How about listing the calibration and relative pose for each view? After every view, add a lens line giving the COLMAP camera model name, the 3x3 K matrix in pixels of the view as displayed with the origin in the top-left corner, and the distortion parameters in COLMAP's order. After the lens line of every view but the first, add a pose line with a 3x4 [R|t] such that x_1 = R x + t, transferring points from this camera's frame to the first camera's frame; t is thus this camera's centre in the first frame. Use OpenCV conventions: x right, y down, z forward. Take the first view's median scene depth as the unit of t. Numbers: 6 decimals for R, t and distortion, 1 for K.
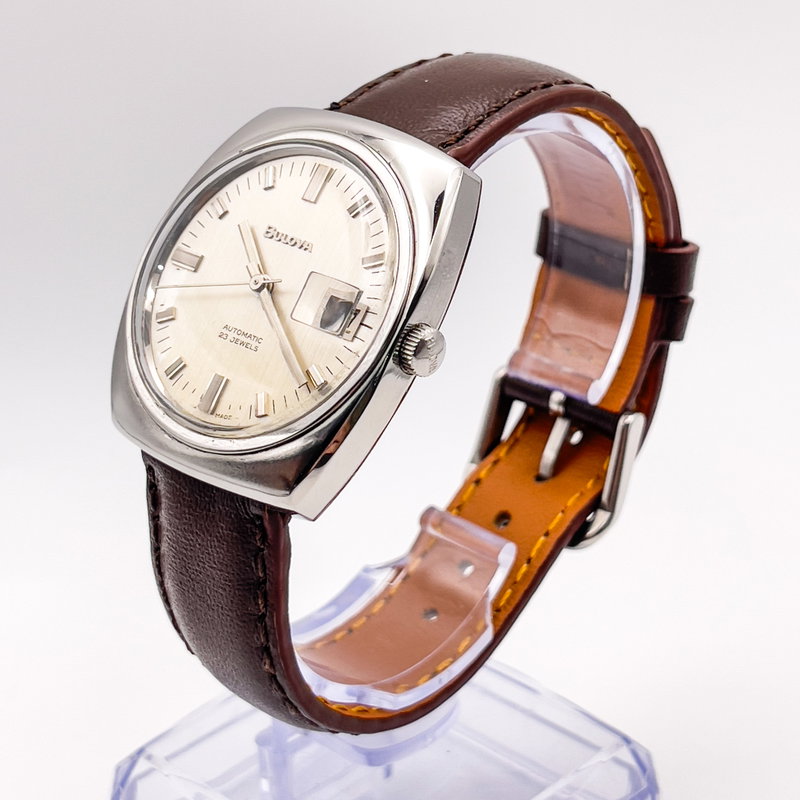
lens RADIAL K [[2262.3, 0, 400.0], [0, 2262.3, 400.0], [0, 0, 1]] dist [0.261920, -0.361062]
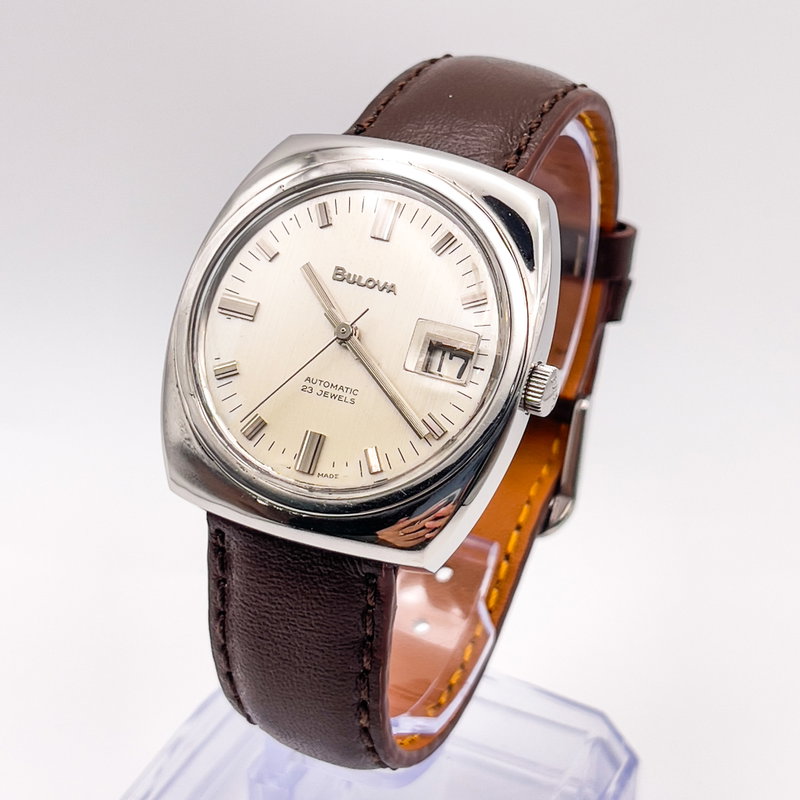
lens RADIAL K [[2262.3, 0, 400.0], [0, 2262.3, 400.0], [0, 0, 1]] dist [0.261920, -0.361062]
pose [[0.928617, -0.112867, 0.353456, -0.370696], [0.081795, 0.991447, 0.101697, -0.114956], [-0.361912, -0.065526, 0.929907, 0.106828]]
